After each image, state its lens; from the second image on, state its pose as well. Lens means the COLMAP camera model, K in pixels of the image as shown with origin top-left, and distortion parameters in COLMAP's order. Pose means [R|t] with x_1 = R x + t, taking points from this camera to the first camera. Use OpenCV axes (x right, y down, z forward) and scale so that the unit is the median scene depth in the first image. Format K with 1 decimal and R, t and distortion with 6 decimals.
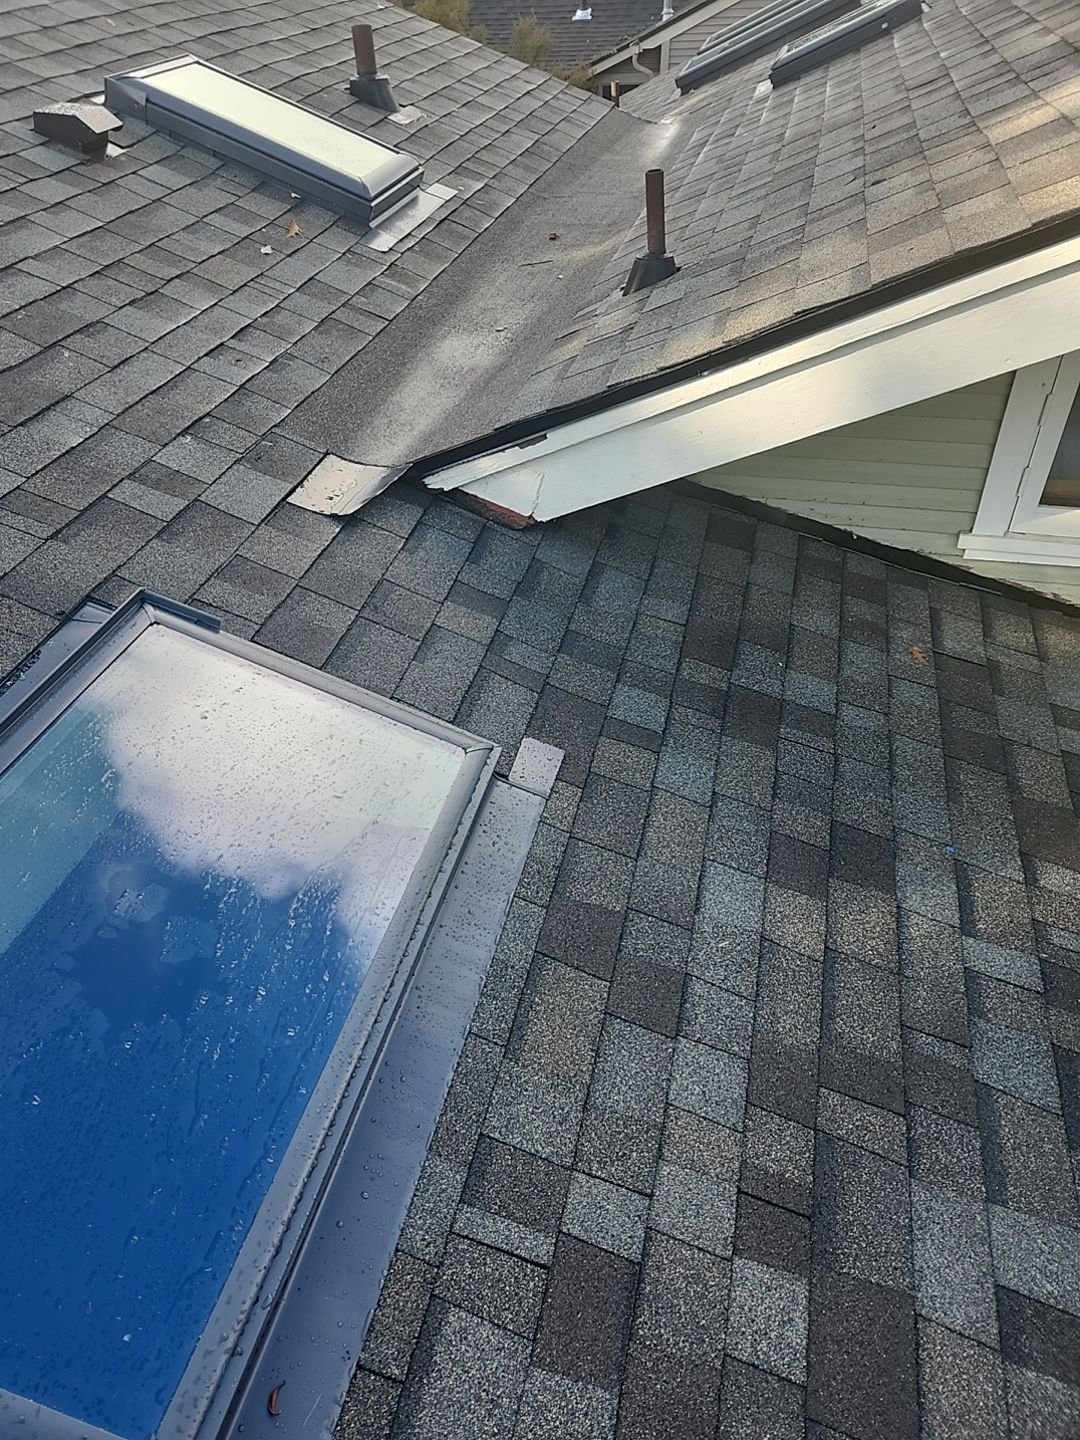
lens RADIAL K [[980.9, 0, 540.0], [0, 980.9, 720.0], [0, 0, 1]] dist [0.090394, -0.063535]
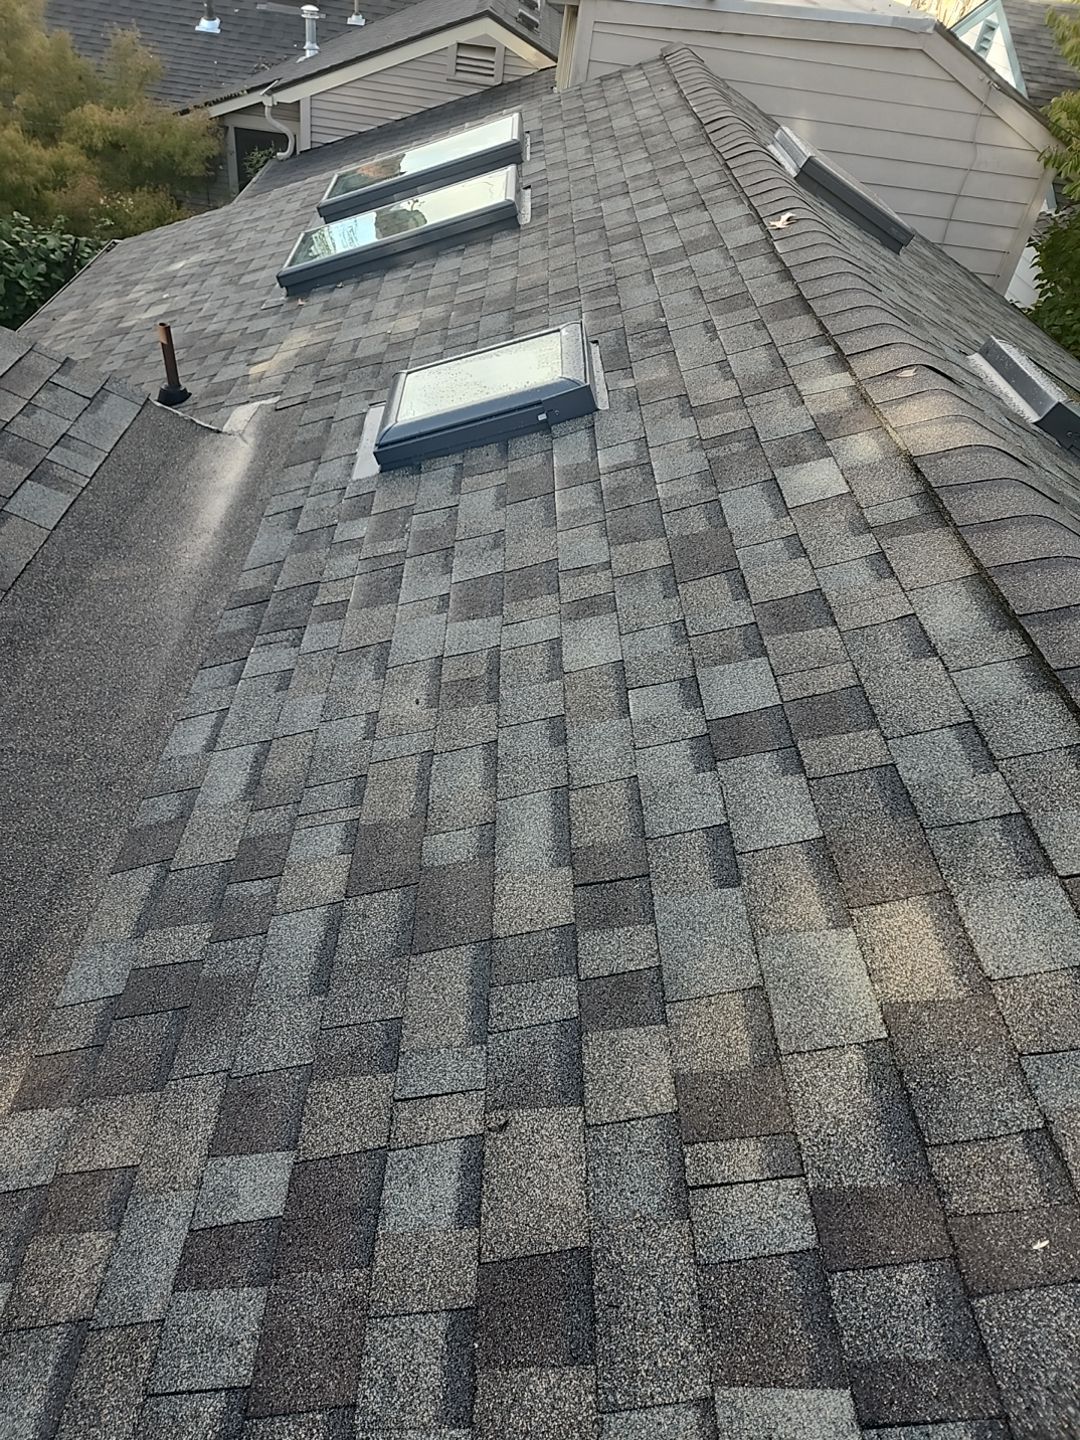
lens RADIAL K [[980.9, 0, 540.0], [0, 980.9, 720.0], [0, 0, 1]] dist [0.090394, -0.063535]
pose [[0.957504, -0.035321, 0.286250, 0.260912], [0.025741, 0.998978, 0.037164, -0.903968], [-0.287270, -0.028217, 0.957434, 0.668713]]
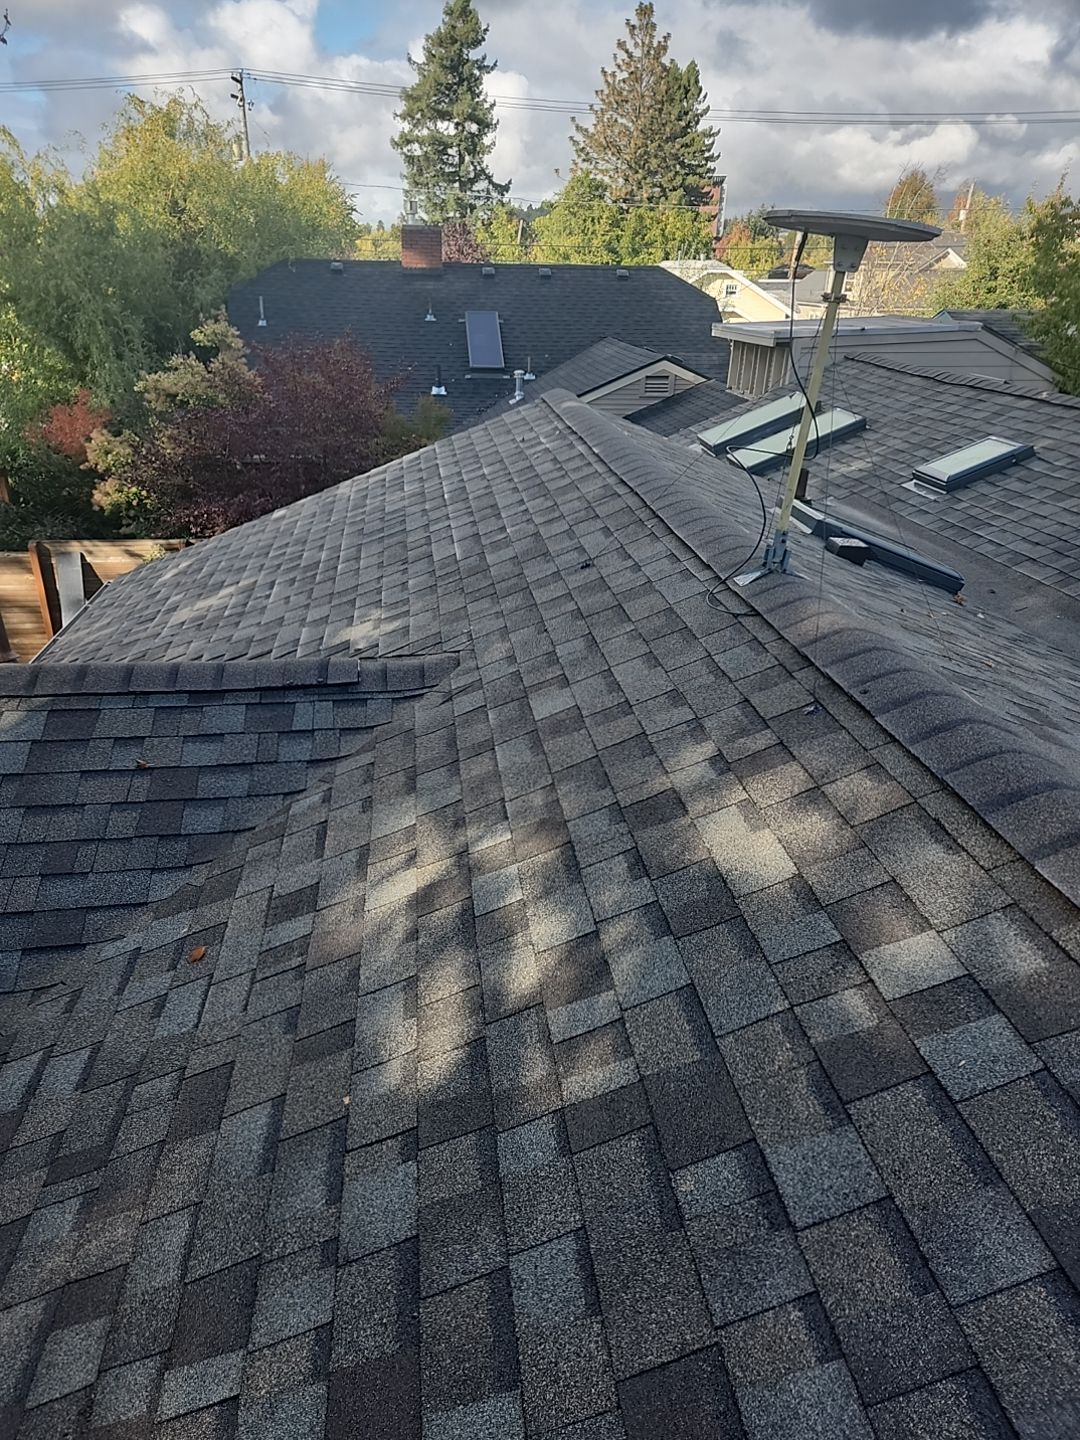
lens RADIAL K [[980.9, 0, 540.0], [0, 980.9, 720.0], [0, 0, 1]] dist [0.090394, -0.063535]
pose [[0.934020, -0.085545, 0.346828, -1.730672], [0.171530, 0.959051, -0.225385, -0.079537], [-0.313345, 0.270006, 0.910446, -0.232324]]
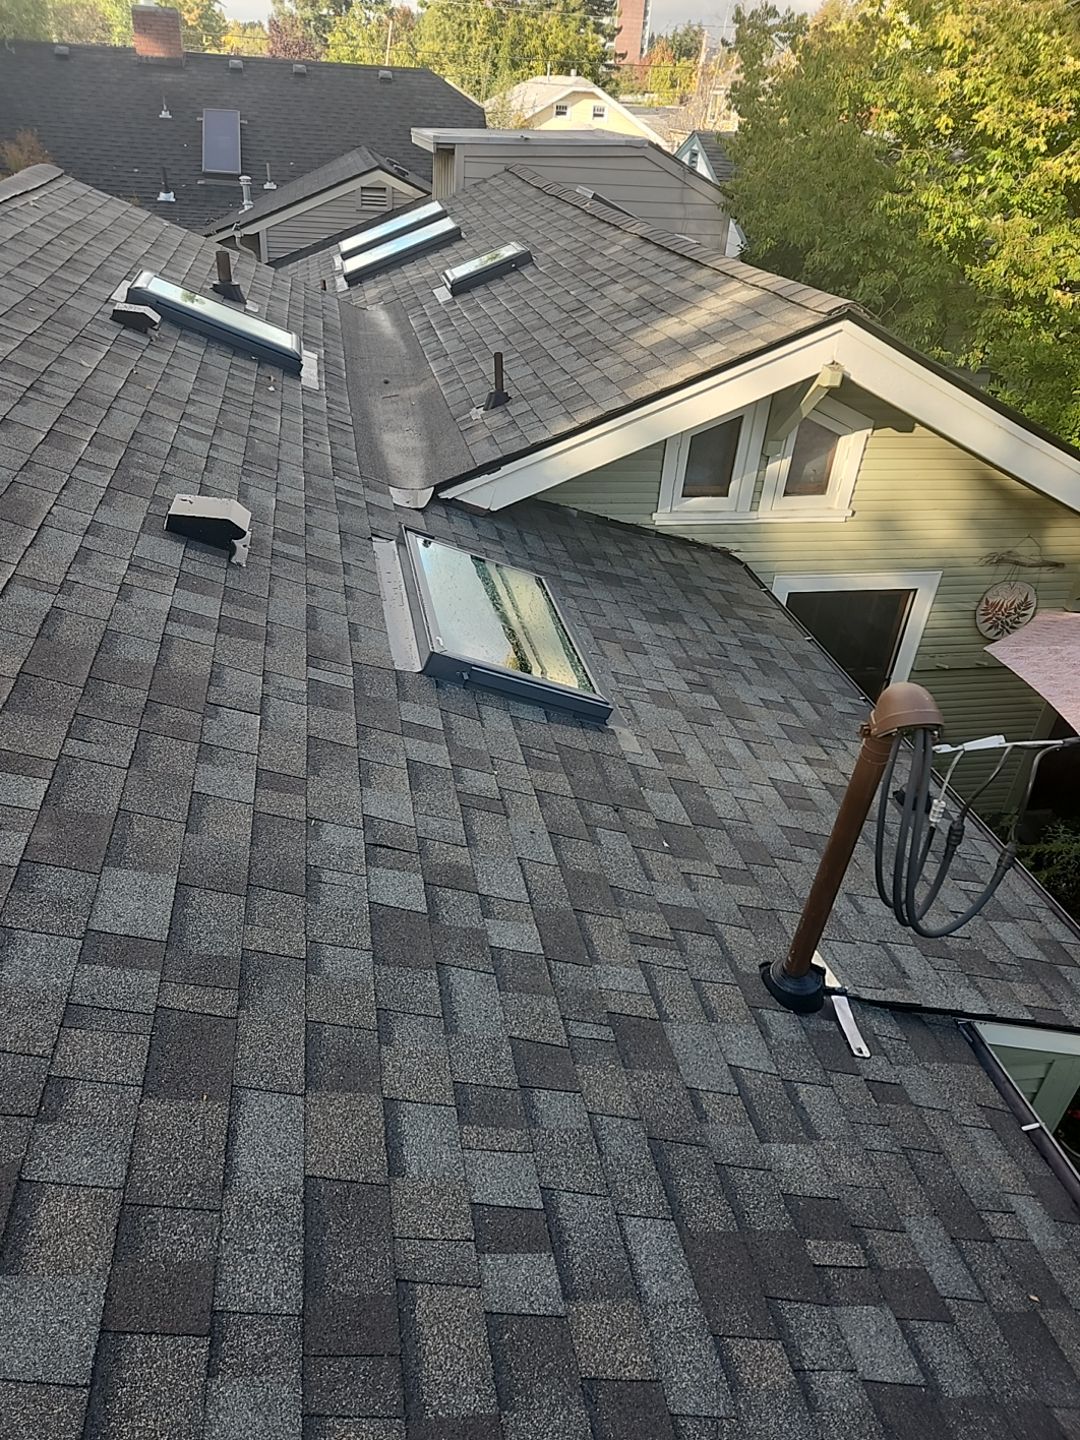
lens RADIAL K [[965.1, 0, 540.0], [0, 965.1, 720.0], [0, 0, 1]] dist [0.141603, -0.107981]
pose [[0.902008, -0.143894, 0.407032, -0.739999], [0.190555, 0.978708, -0.076287, 0.374769], [-0.387388, 0.146374, 0.910223, -0.787420]]
